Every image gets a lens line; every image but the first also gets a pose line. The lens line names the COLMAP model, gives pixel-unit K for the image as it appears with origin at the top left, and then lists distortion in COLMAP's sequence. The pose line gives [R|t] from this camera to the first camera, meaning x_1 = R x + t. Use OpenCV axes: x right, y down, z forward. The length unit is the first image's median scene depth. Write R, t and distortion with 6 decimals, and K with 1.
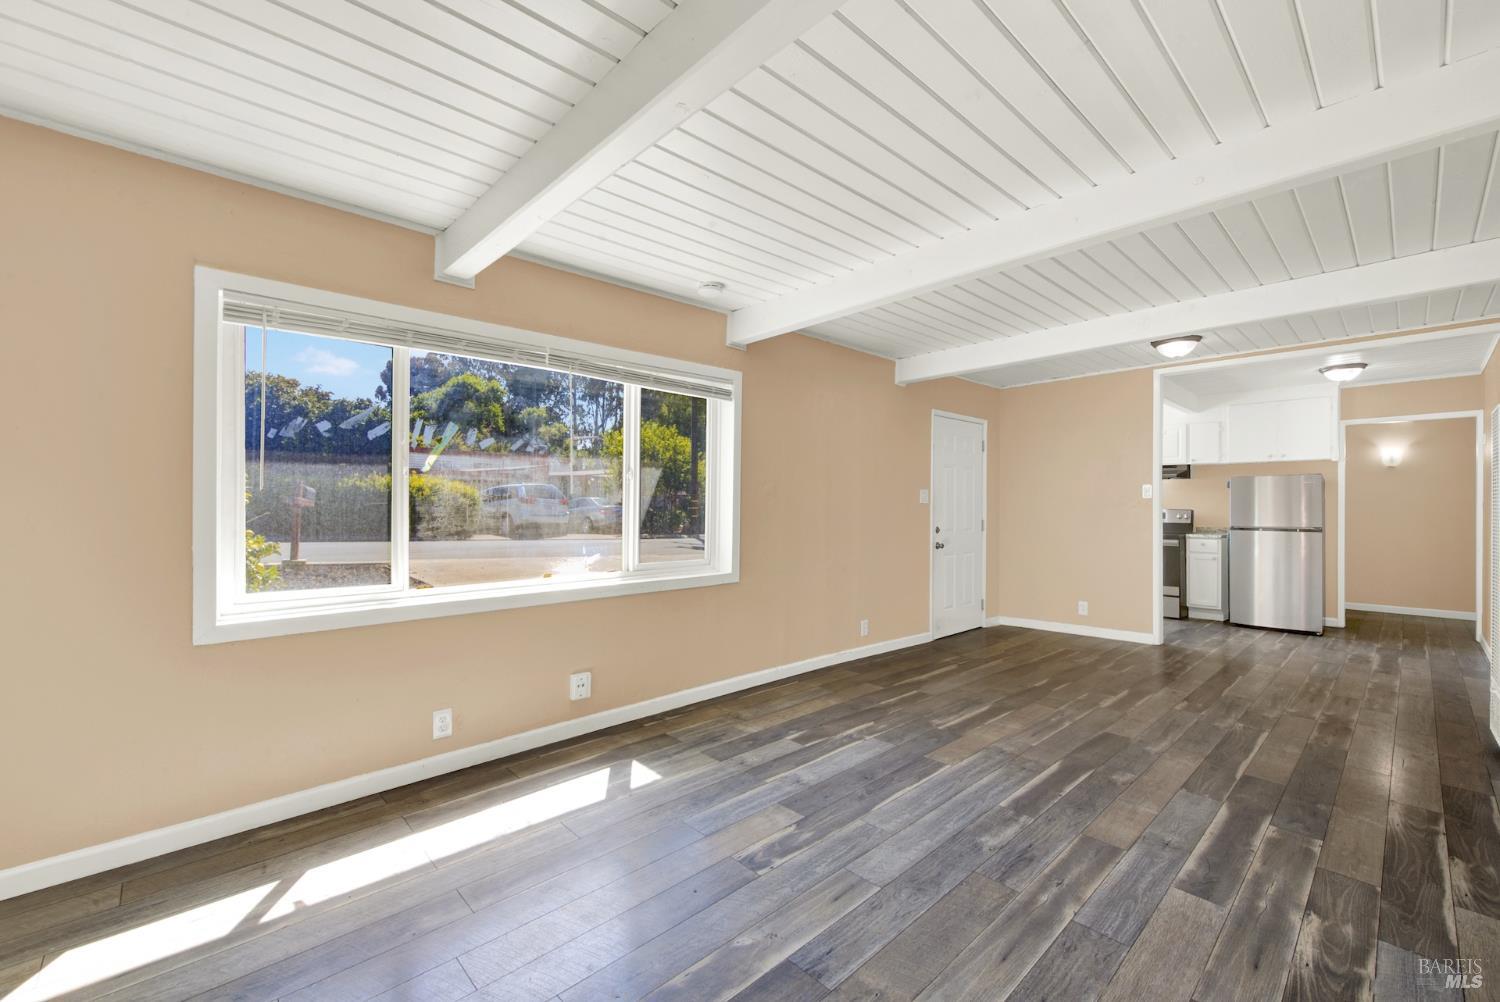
lens RADIAL K [[615.7, 0, 759.7], [0, 615.7, 493.6], [0, 0, 1]] dist [0.003104, -0.003601]
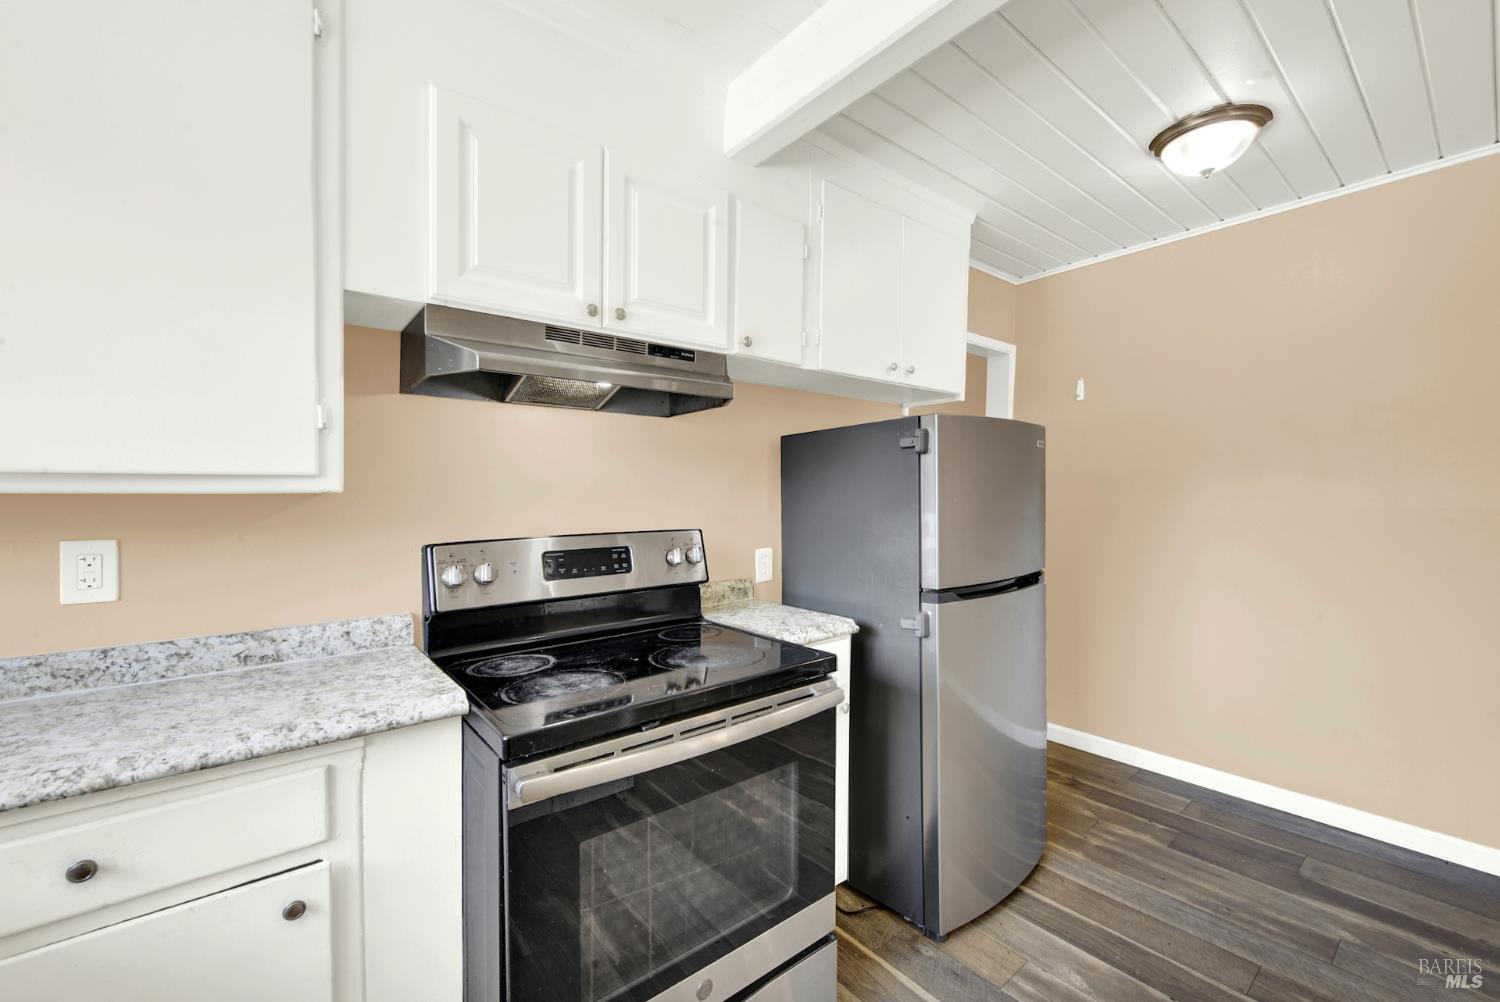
lens RADIAL K [[615.7, 0, 755.9], [0, 615.7, 509.2], [0, 0, 1]] dist [0.003104, -0.003601]
pose [[0.069625, -0.030857, 0.997096, 1.100745], [-0.017948, 0.999321, 0.032179, 0.018681], [-0.997412, -0.020136, 0.069024, 2.408471]]
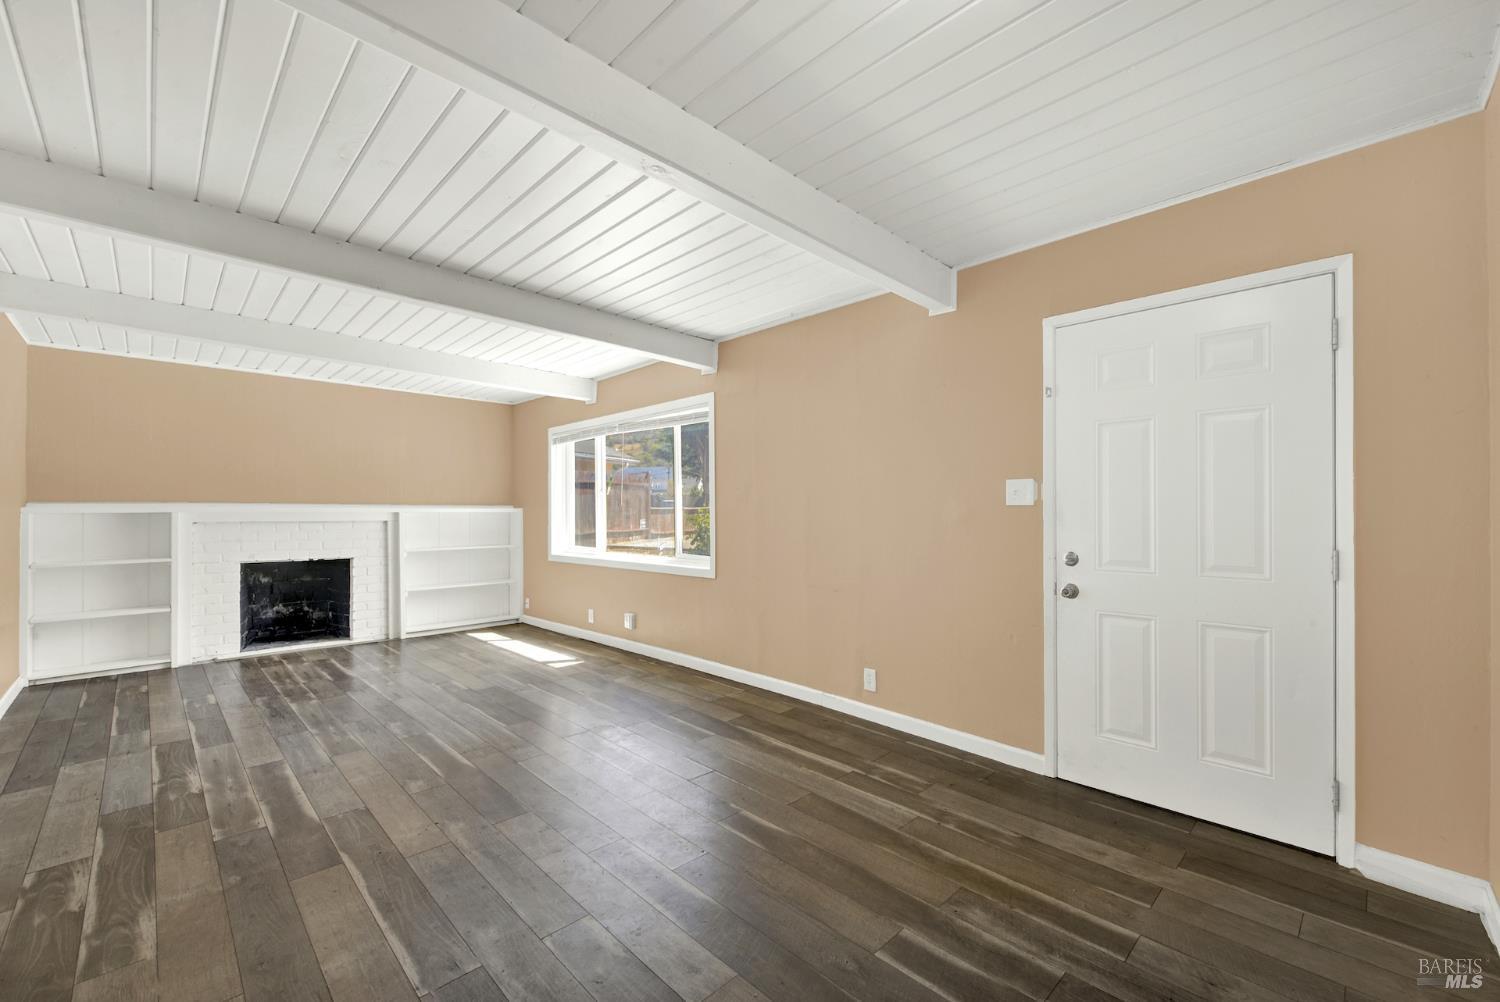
lens RADIAL K [[615.7, 0, 757.3], [0, 615.7, 508.0], [0, 0, 1]] dist [0.003104, -0.003601]
pose [[0.025677, -0.008022, -0.999638, 1.541239], [0.020663, 0.999758, -0.007492, 0.033738], [0.999457, -0.020463, 0.025836, 1.480689]]
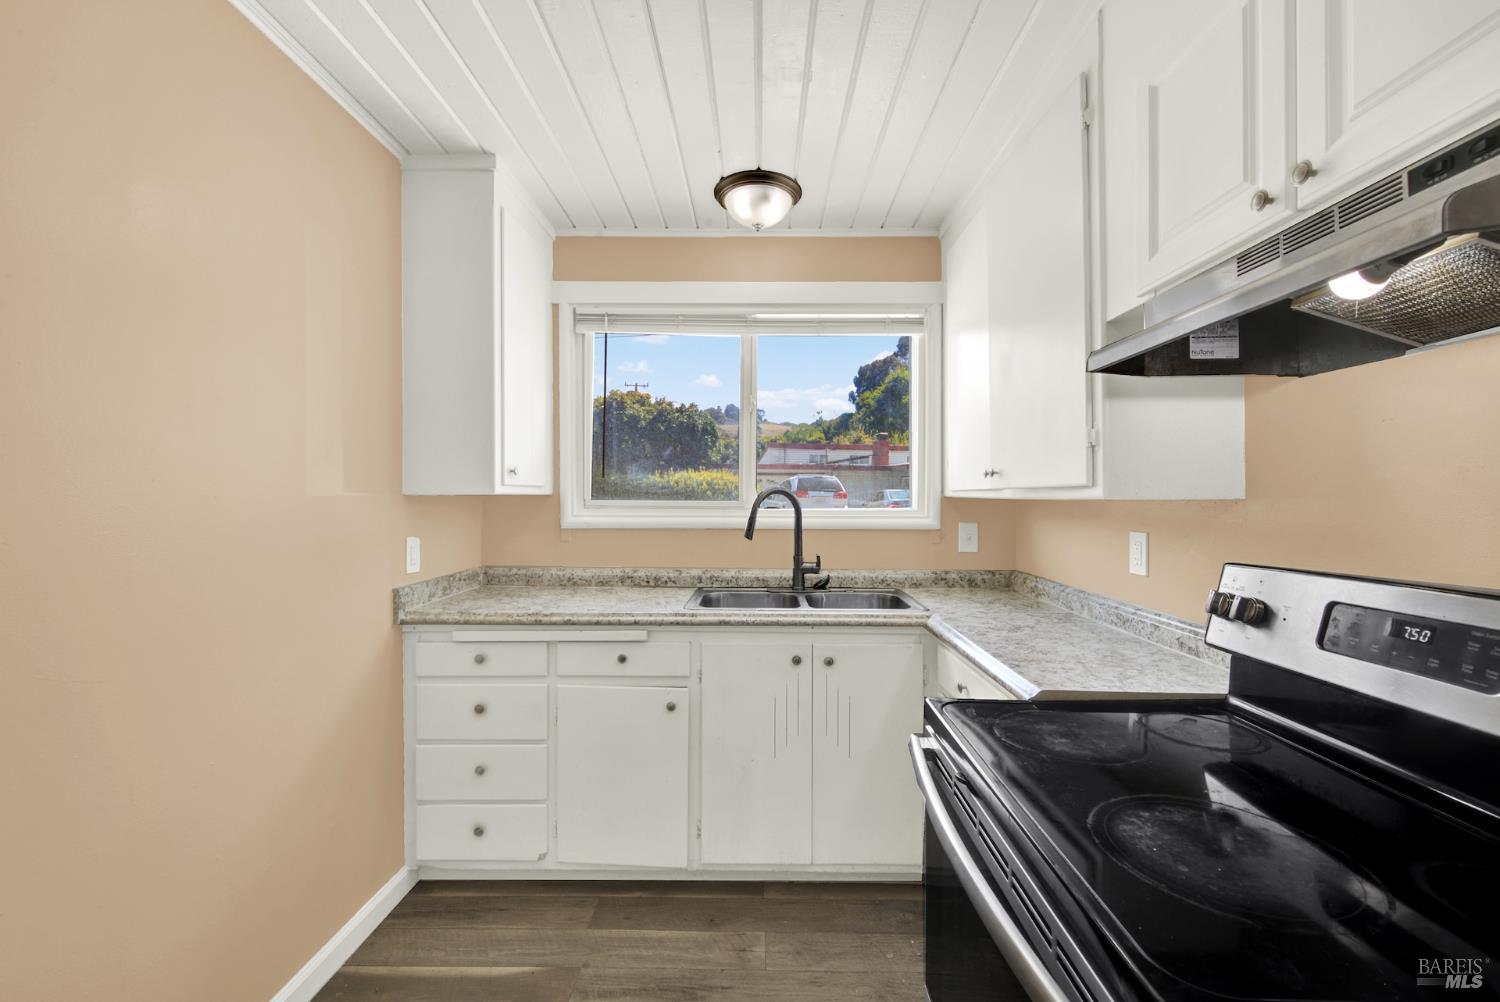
lens RADIAL K [[615.7, 0, 756.7], [0, 615.7, 497.5], [0, 0, 1]] dist [0.003104, -0.003601]
pose [[0.725243, -0.002295, -0.688489, 1.650781], [0.016346, 0.999770, 0.013886, 0.012311], [0.688299, -0.021325, 0.725114, 2.177347]]
